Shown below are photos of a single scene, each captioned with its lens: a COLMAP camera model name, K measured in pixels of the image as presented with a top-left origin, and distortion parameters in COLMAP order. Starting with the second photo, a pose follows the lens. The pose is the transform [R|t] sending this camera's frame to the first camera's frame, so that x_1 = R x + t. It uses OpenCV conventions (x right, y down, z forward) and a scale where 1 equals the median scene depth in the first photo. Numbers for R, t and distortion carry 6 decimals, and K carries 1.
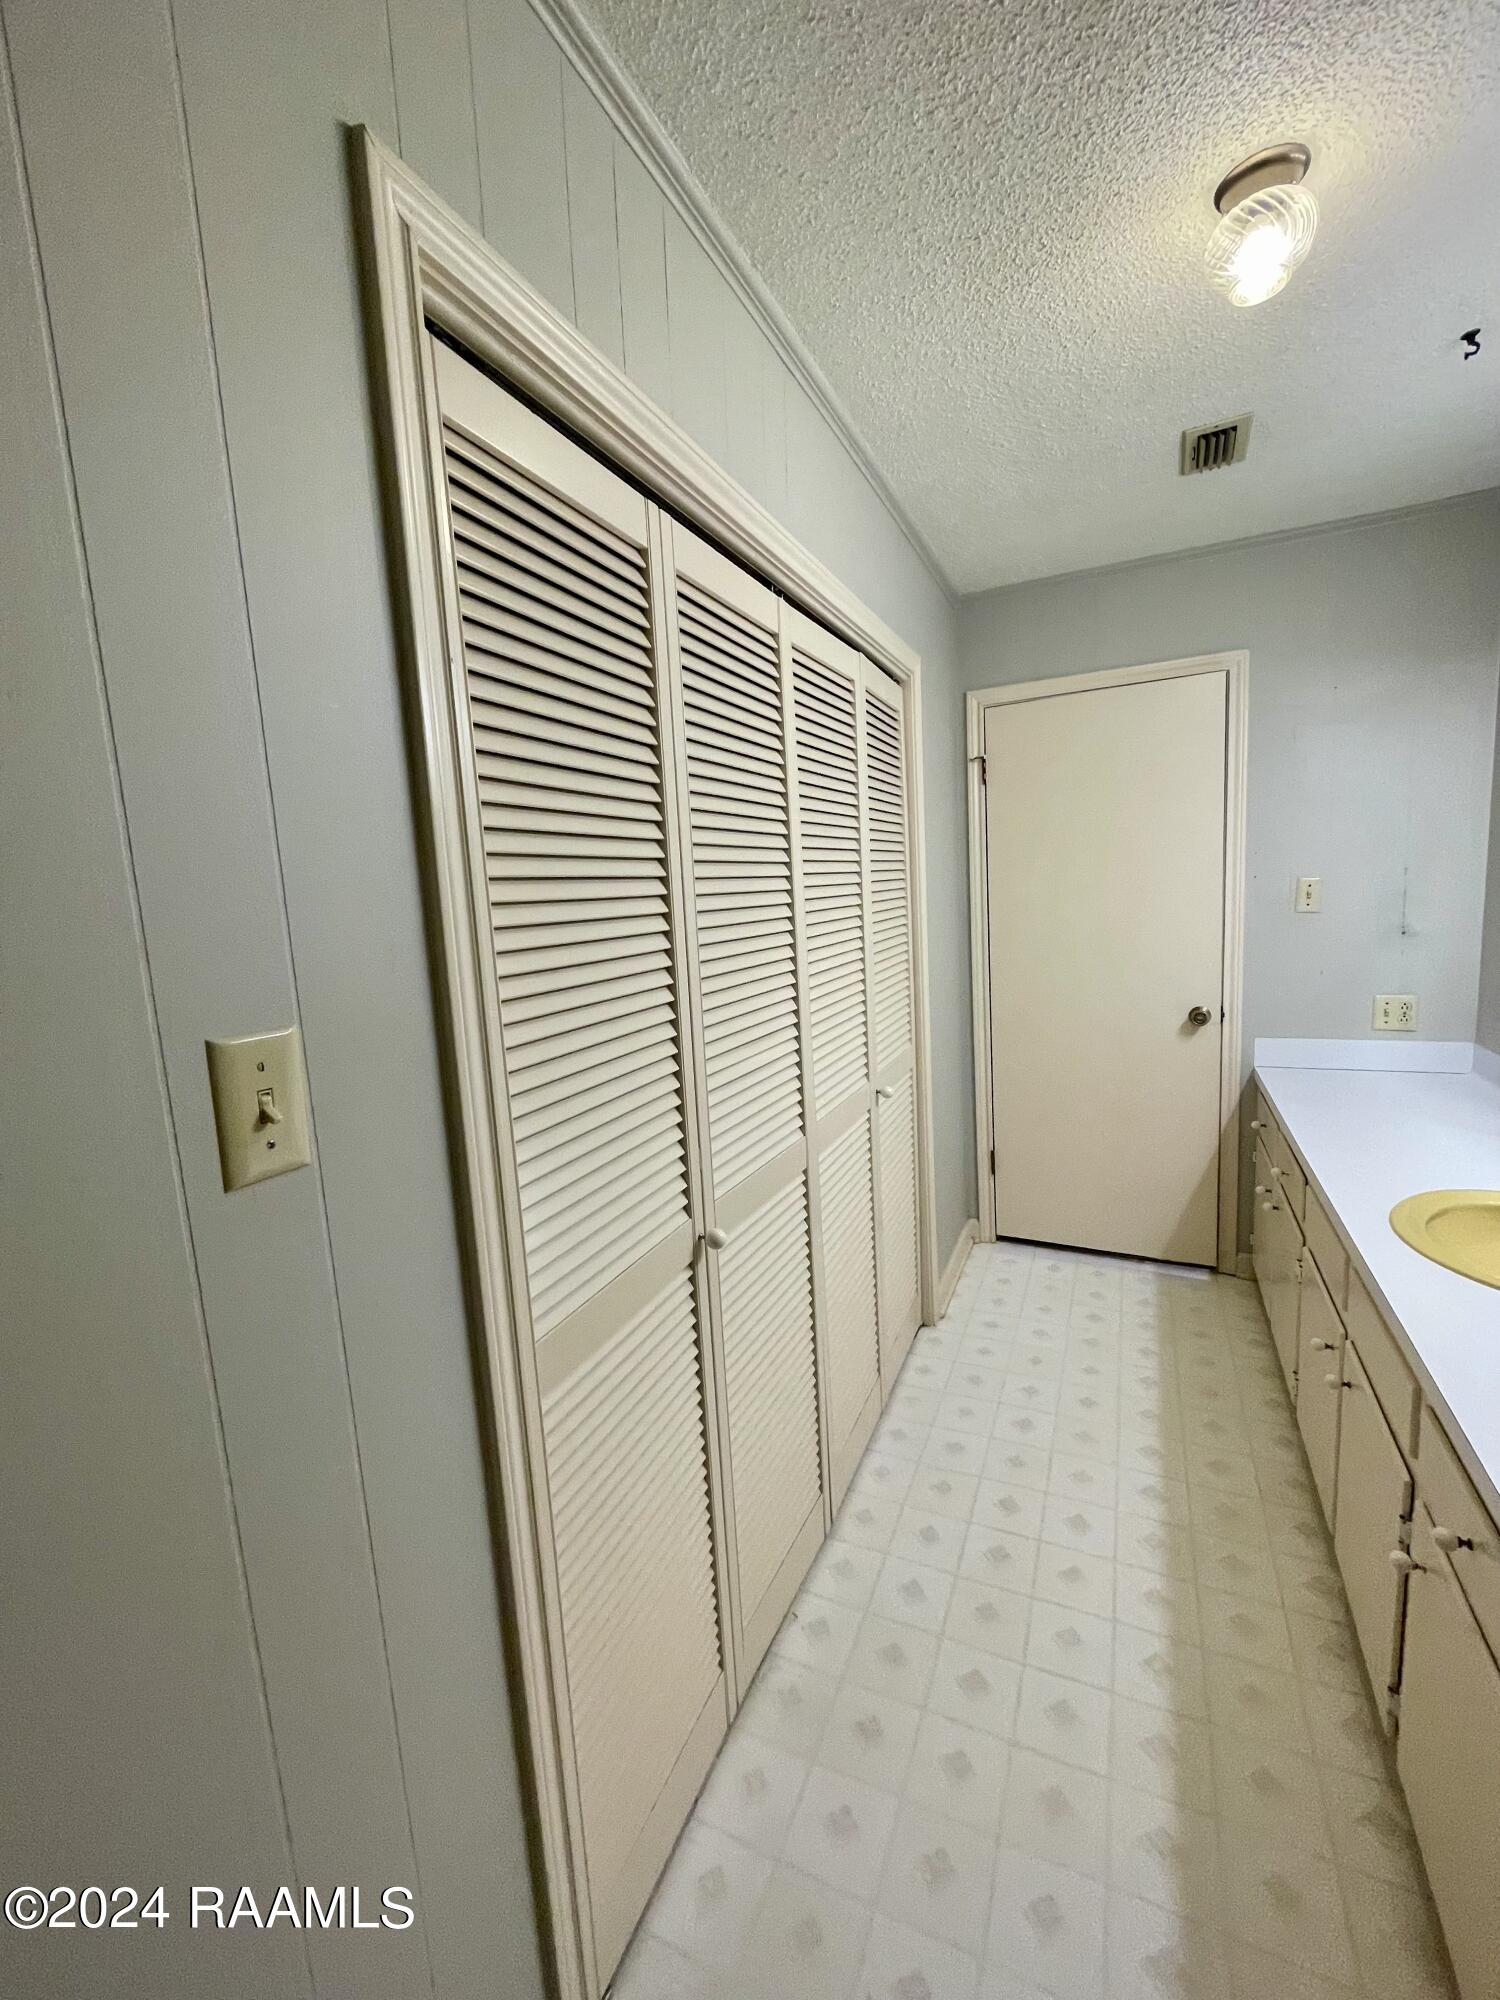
lens RADIAL K [[808.7, 0, 745.8], [0, 808.7, 1001.7], [0, 0, 1]] dist [-0.002567, -0.000056]
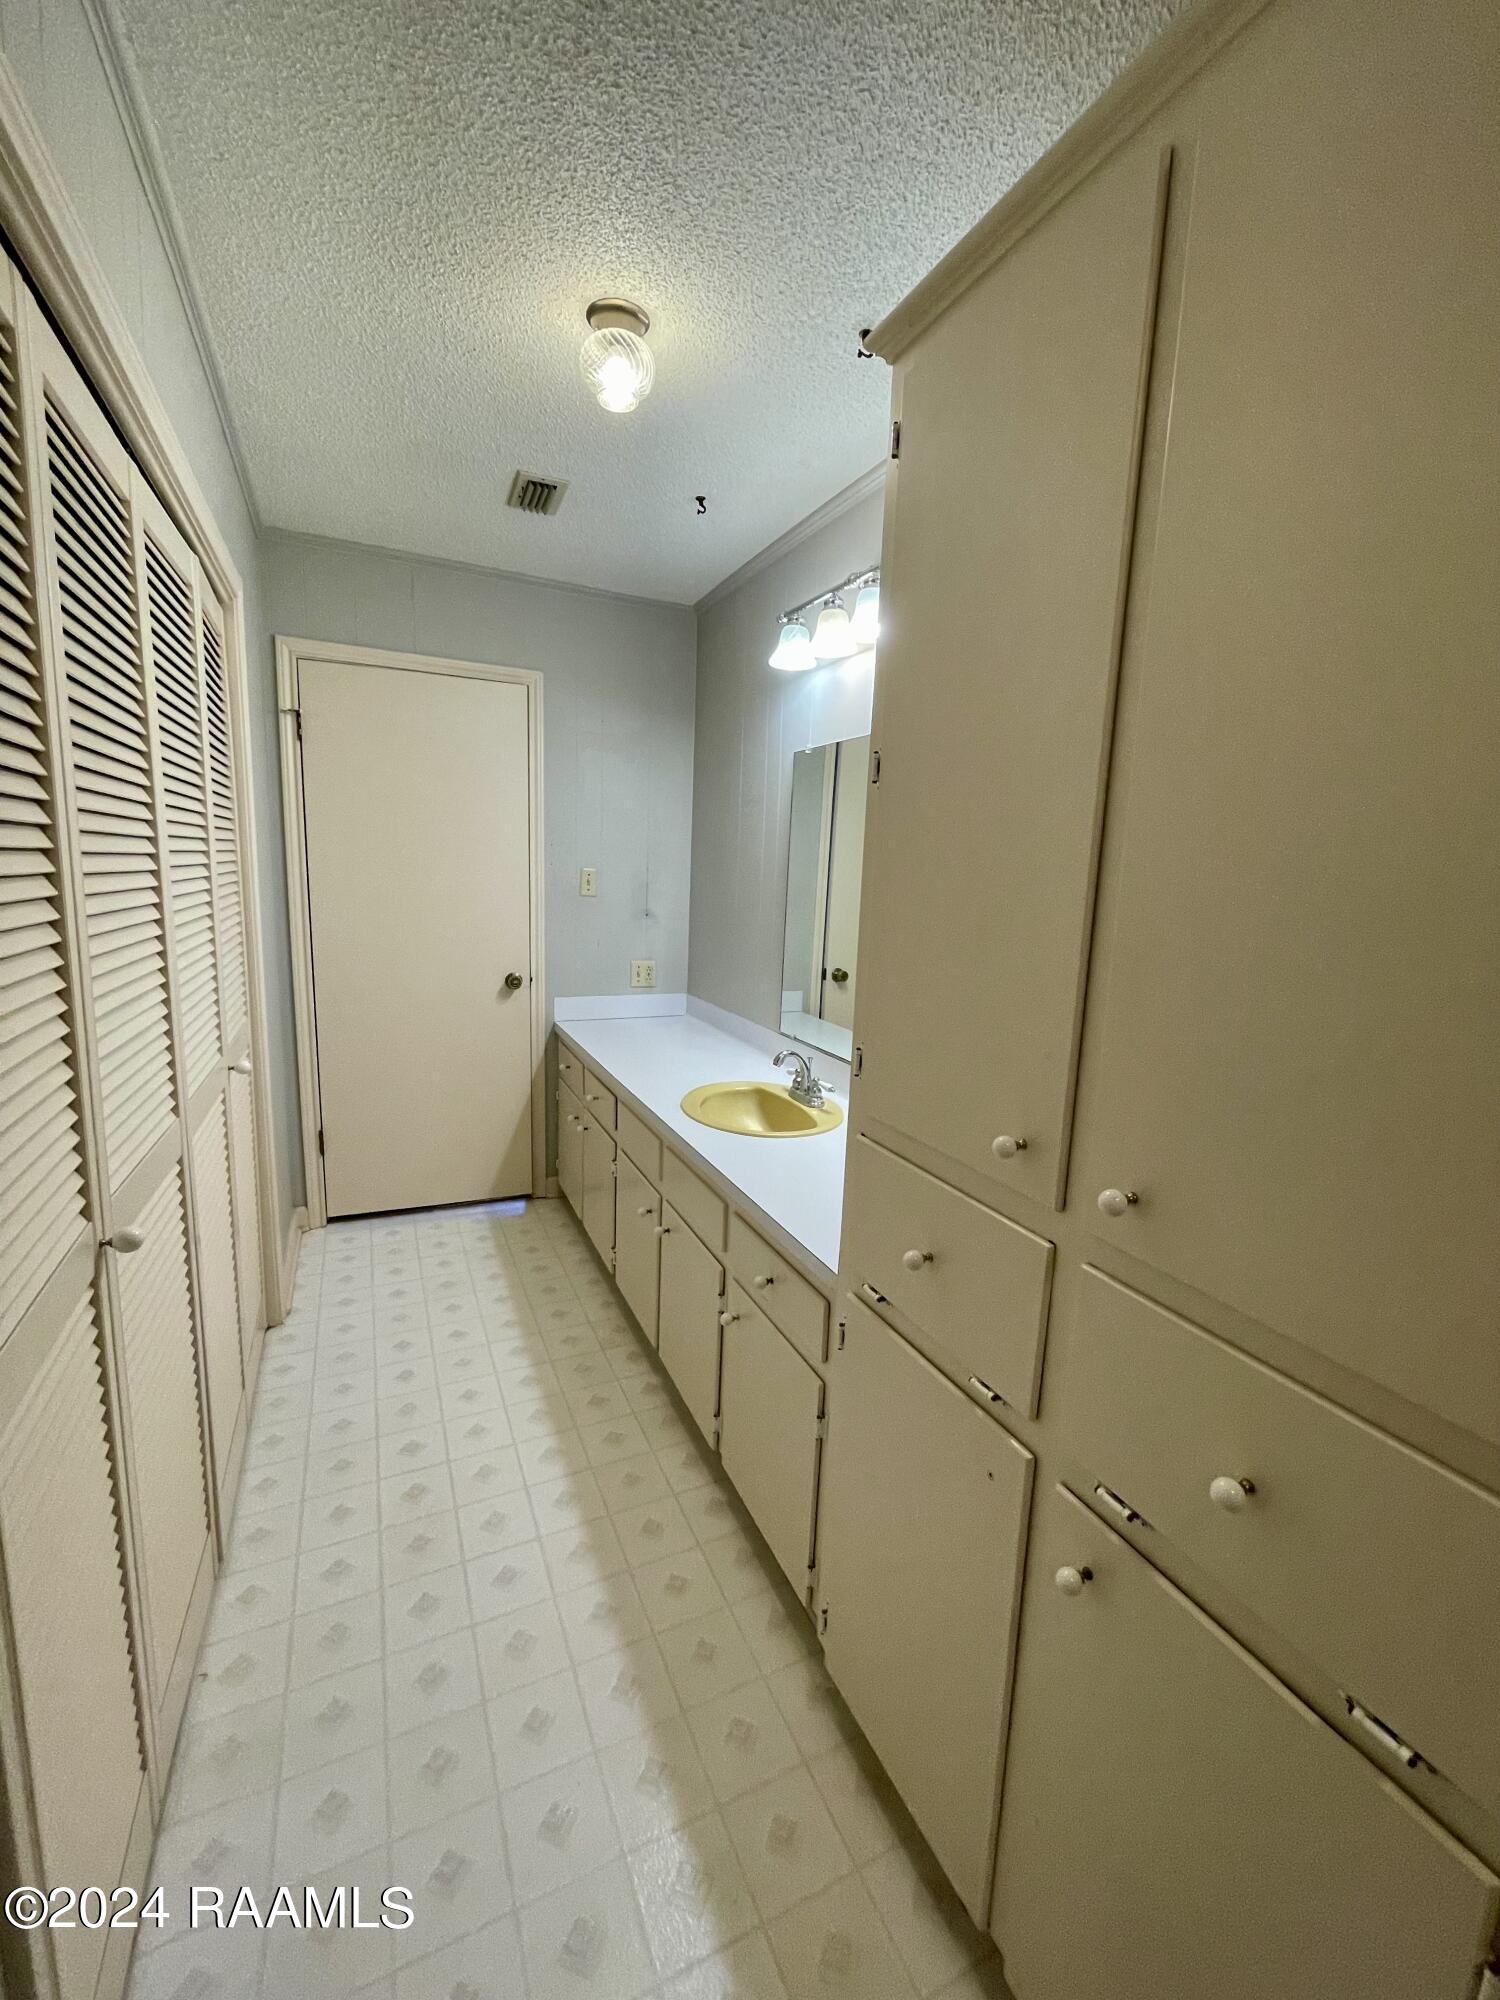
lens RADIAL K [[808.7, 0, 752.8], [0, 808.7, 1002.4], [0, 0, 1]] dist [-0.002567, -0.000056]
pose [[0.630629, -0.044177, 0.774826, -0.142978], [0.032225, 0.999008, 0.030731, 0.028465], [-0.775415, 0.005589, 0.631427, 0.003680]]
